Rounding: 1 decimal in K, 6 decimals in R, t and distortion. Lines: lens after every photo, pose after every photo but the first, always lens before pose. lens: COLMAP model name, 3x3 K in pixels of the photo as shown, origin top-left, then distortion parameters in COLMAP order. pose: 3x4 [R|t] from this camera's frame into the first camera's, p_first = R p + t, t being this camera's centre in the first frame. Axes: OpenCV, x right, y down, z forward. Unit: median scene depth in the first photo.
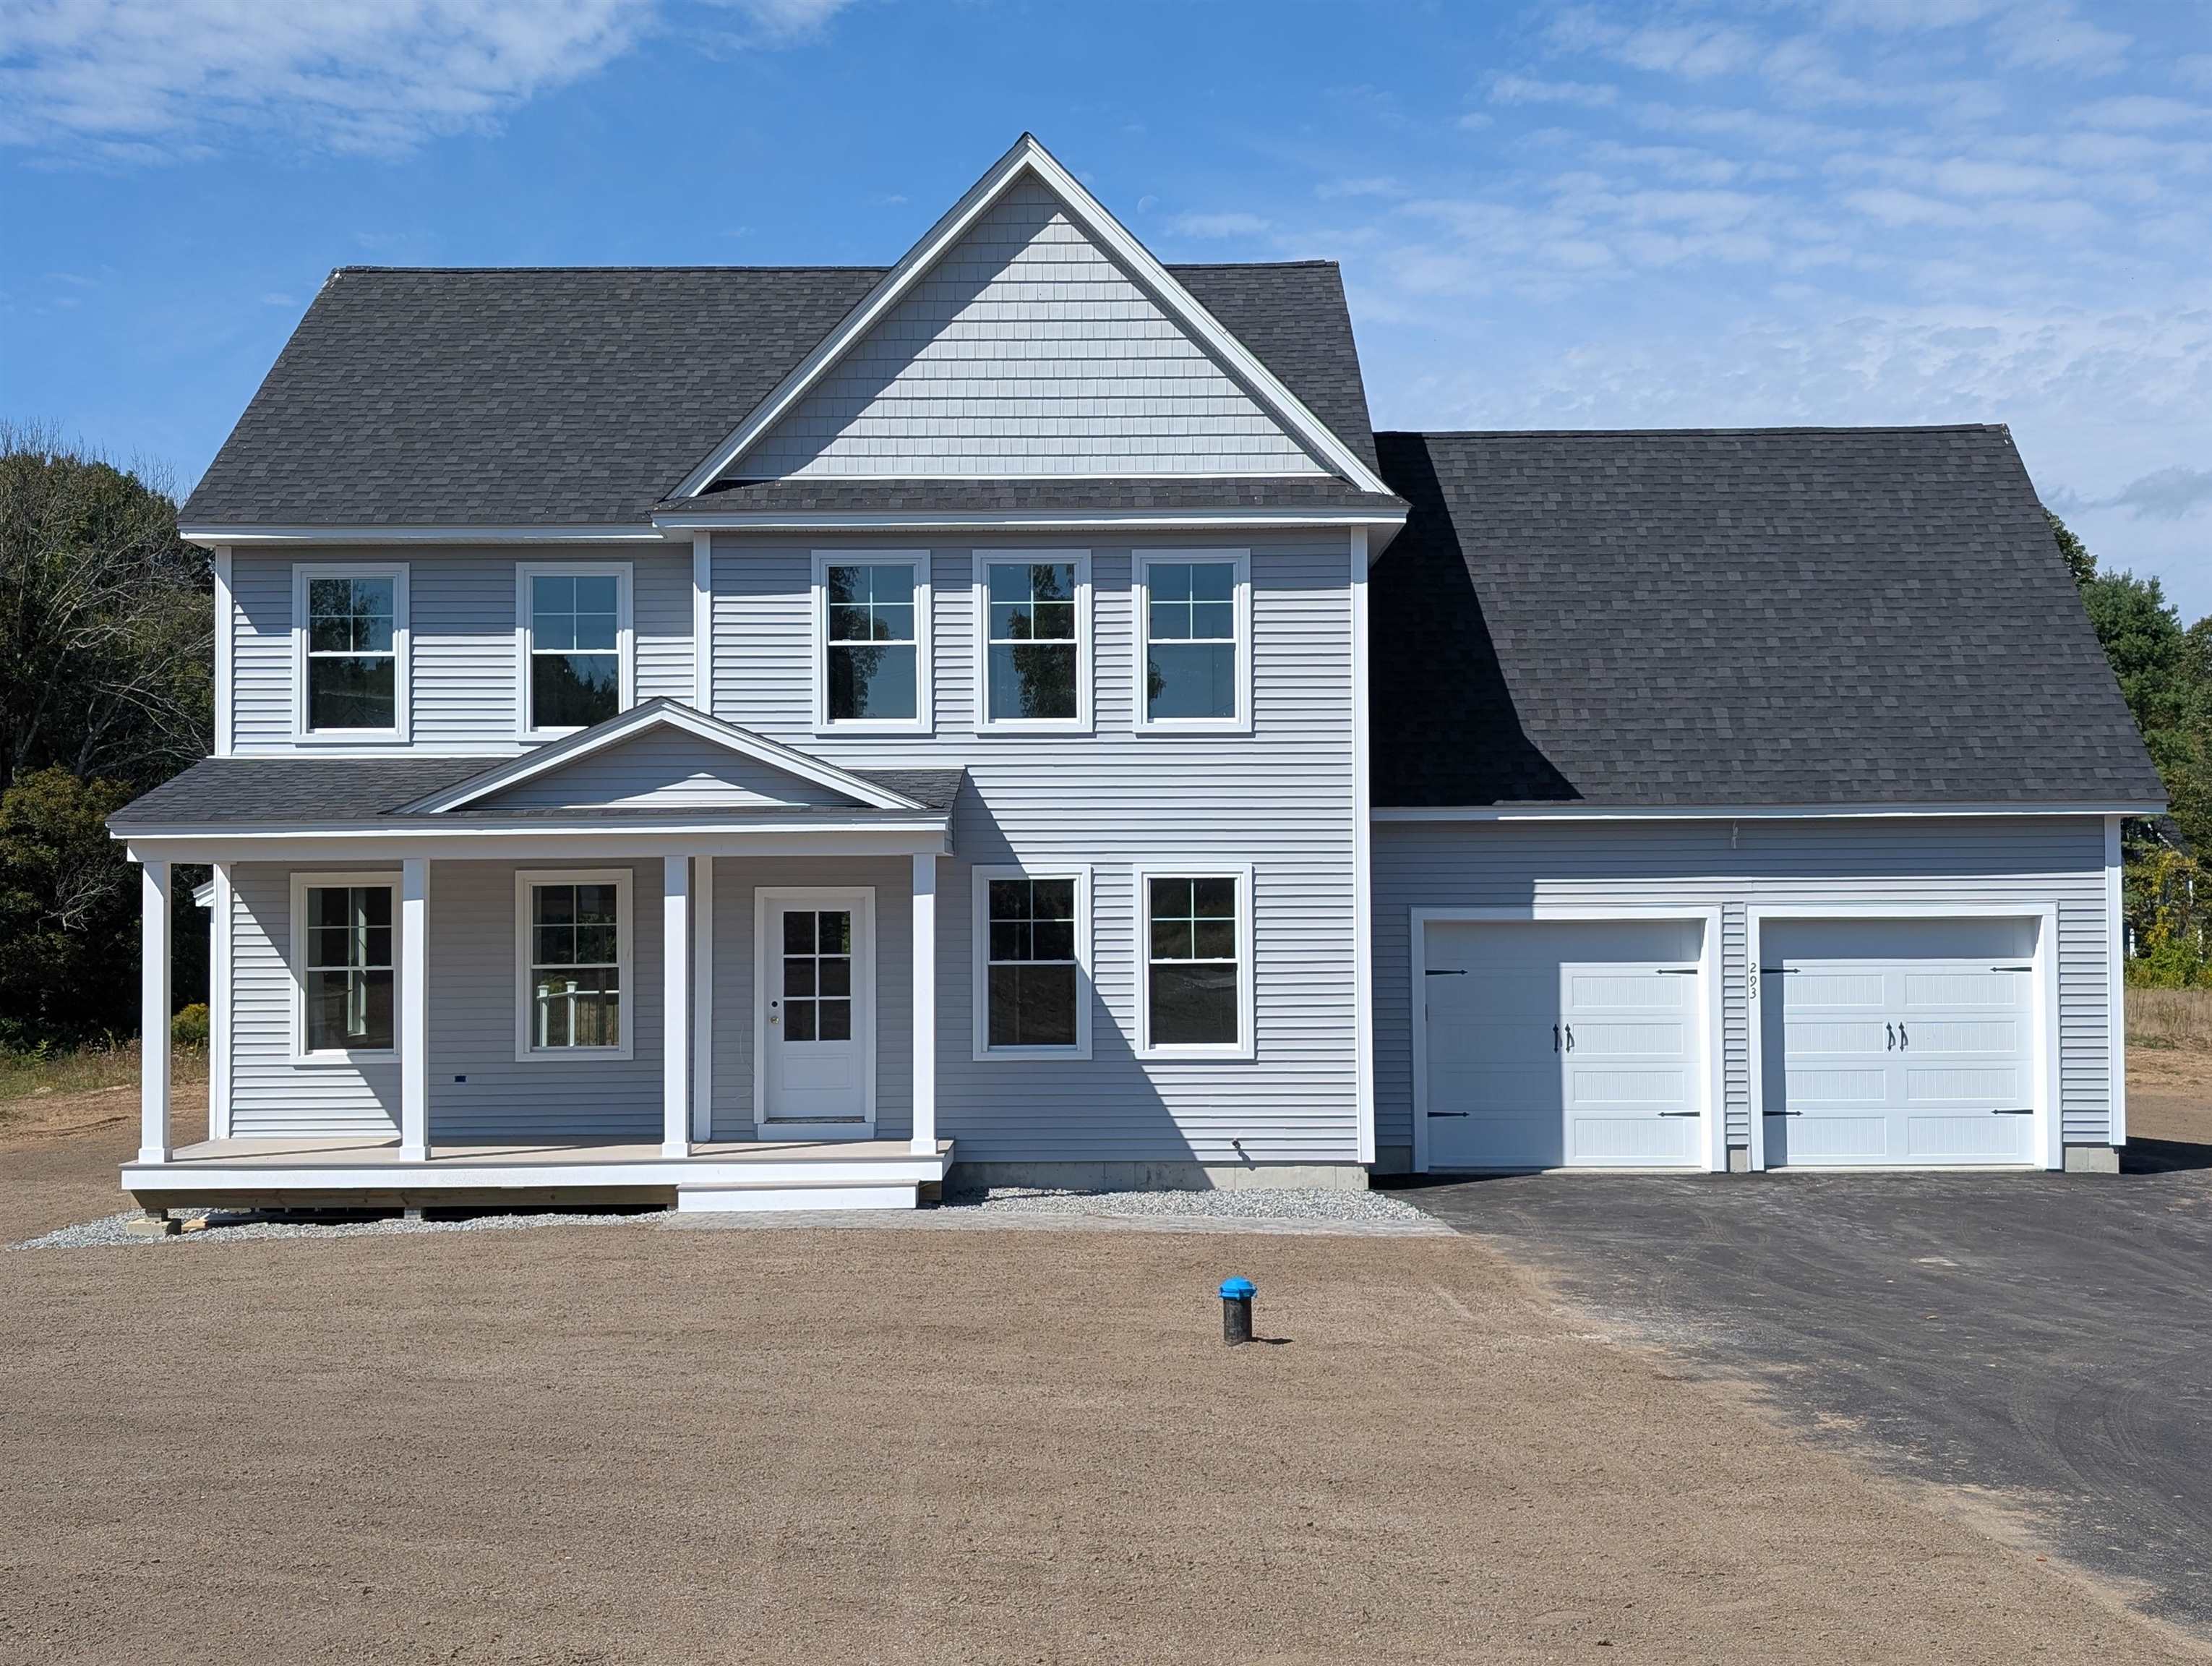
lens RADIAL K [[2489.7, 0, 1135.2], [0, 2489.7, 872.5], [0, 0, 1]] dist [0.090701, -0.050795]
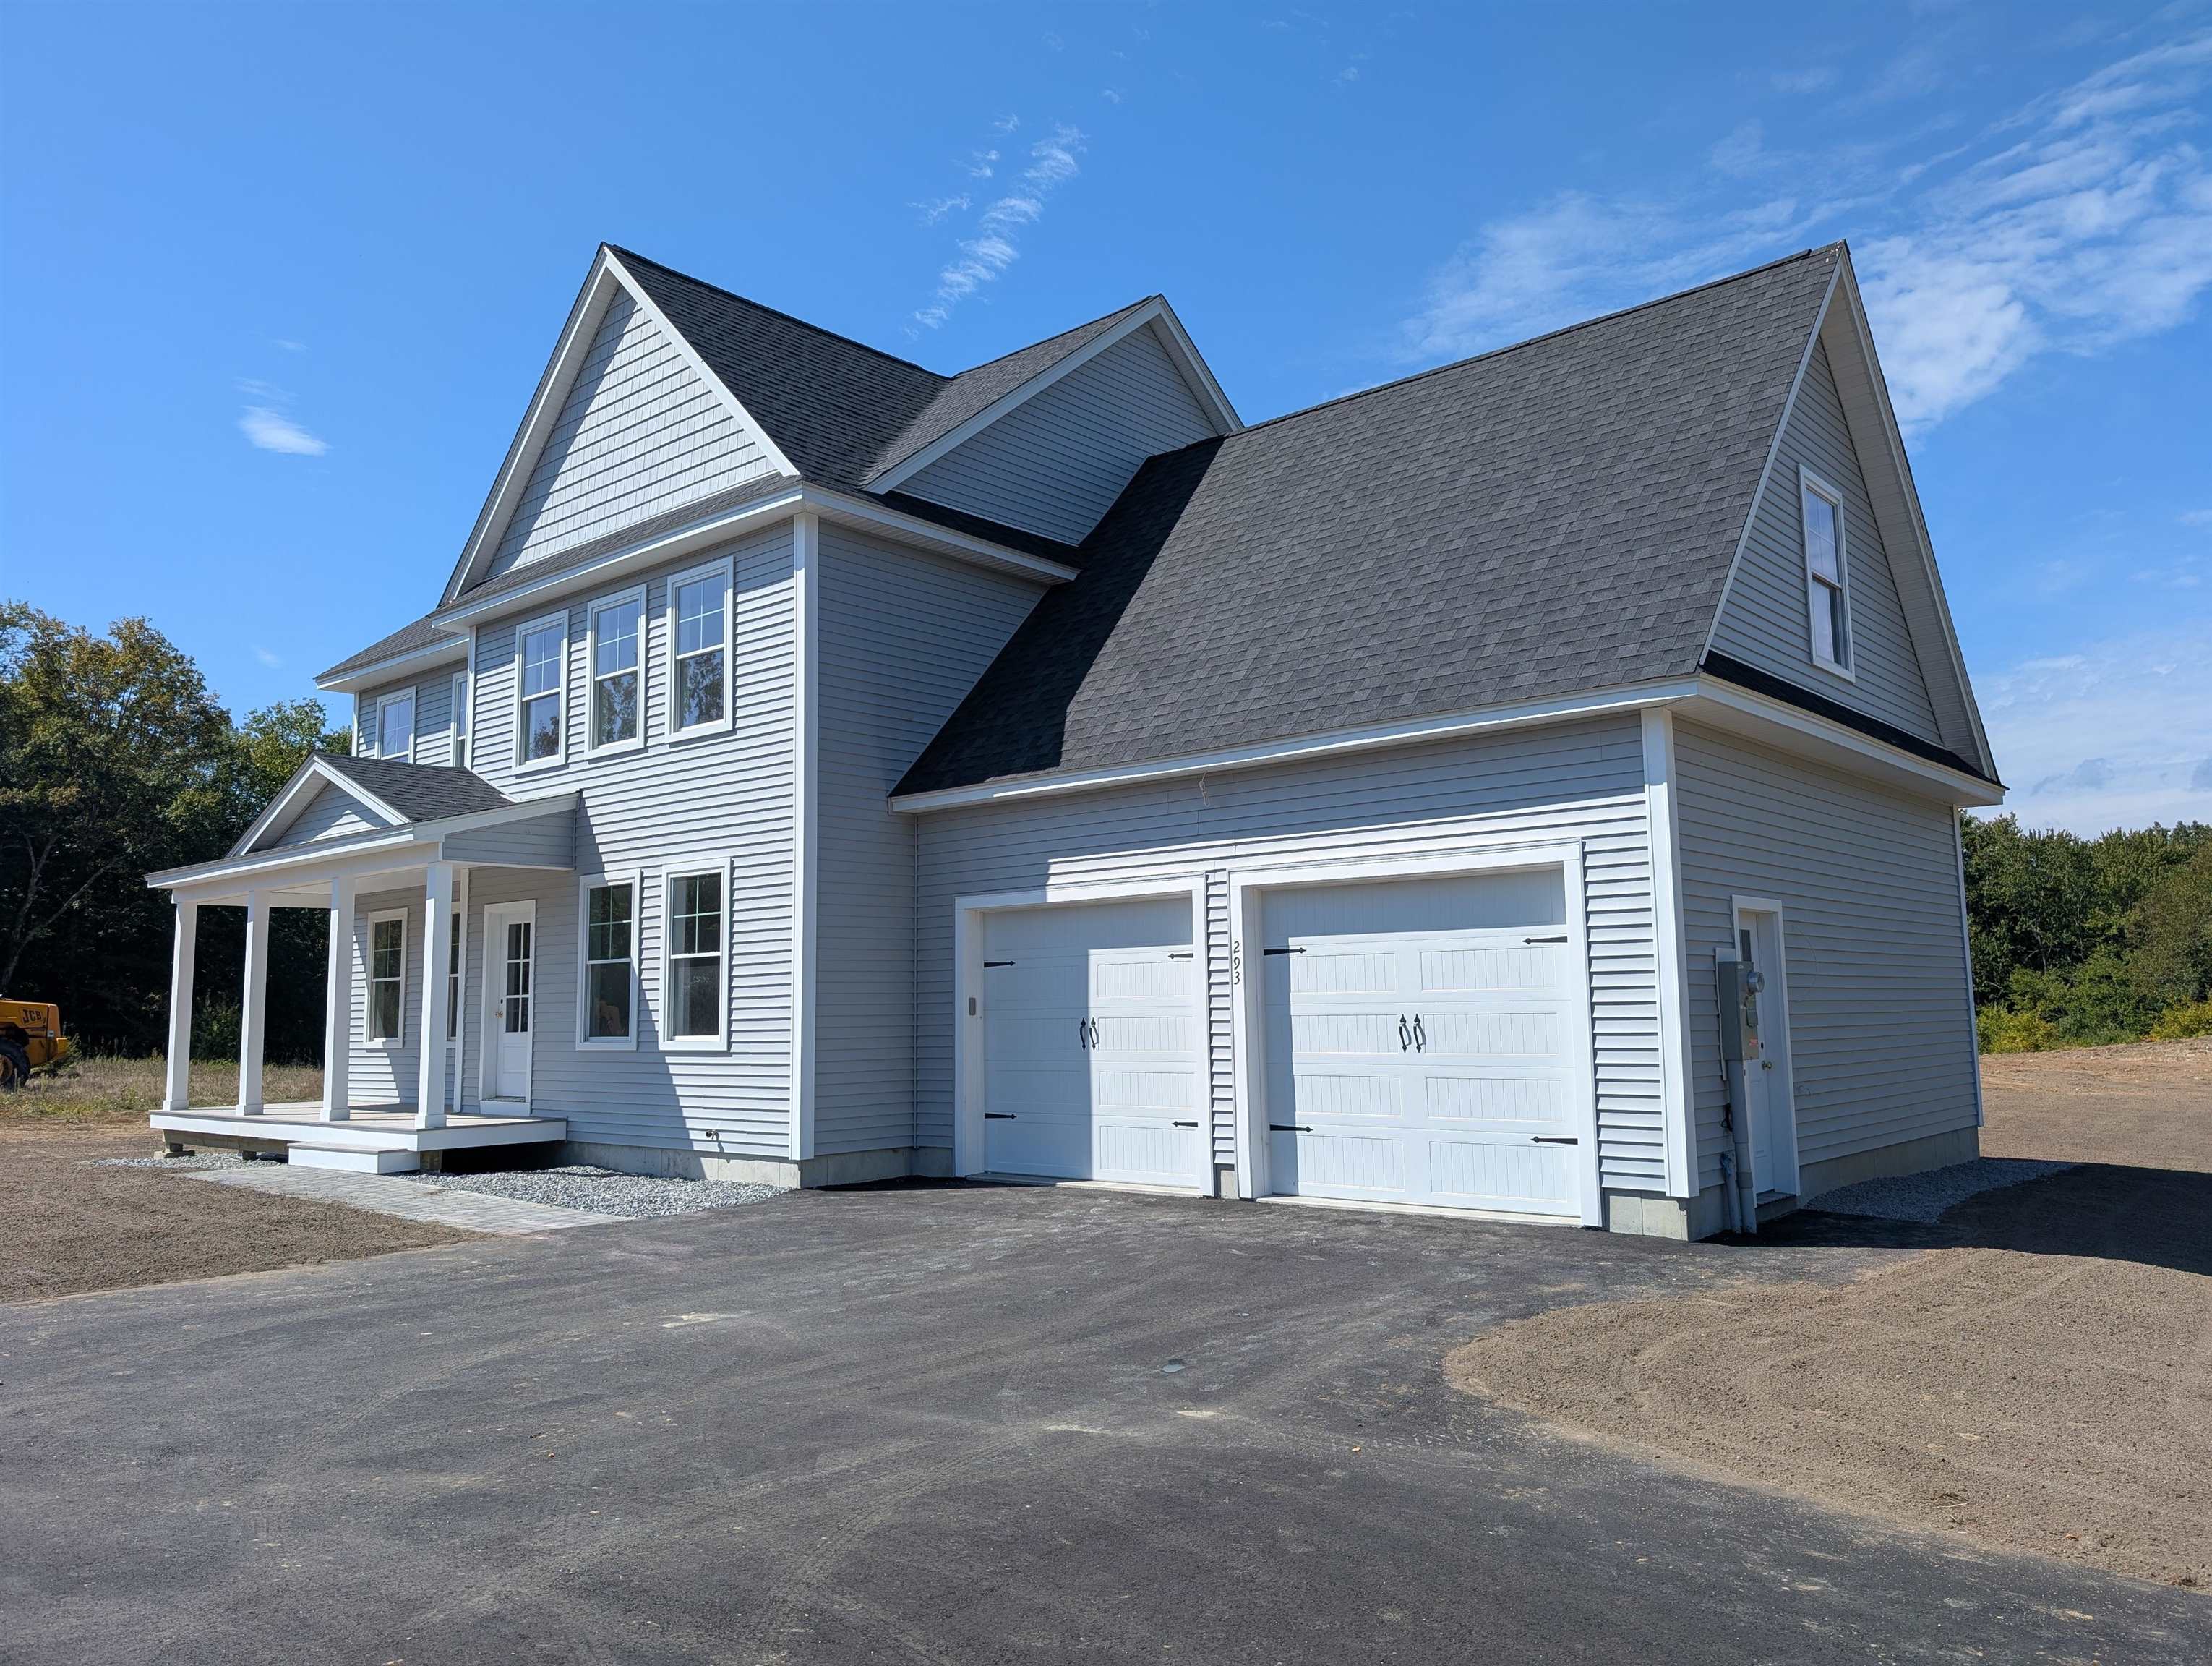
lens RADIAL K [[1619.4, 0, 1106.0], [0, 1619.4, 833.0], [0, 0, 1]] dist [0.048088, -0.076004]
pose [[0.745980, -0.078000, -0.661384, 0.601040], [0.026565, 0.995812, -0.087478, 0.048325], [0.665438, 0.047688, 0.744928, 0.603894]]
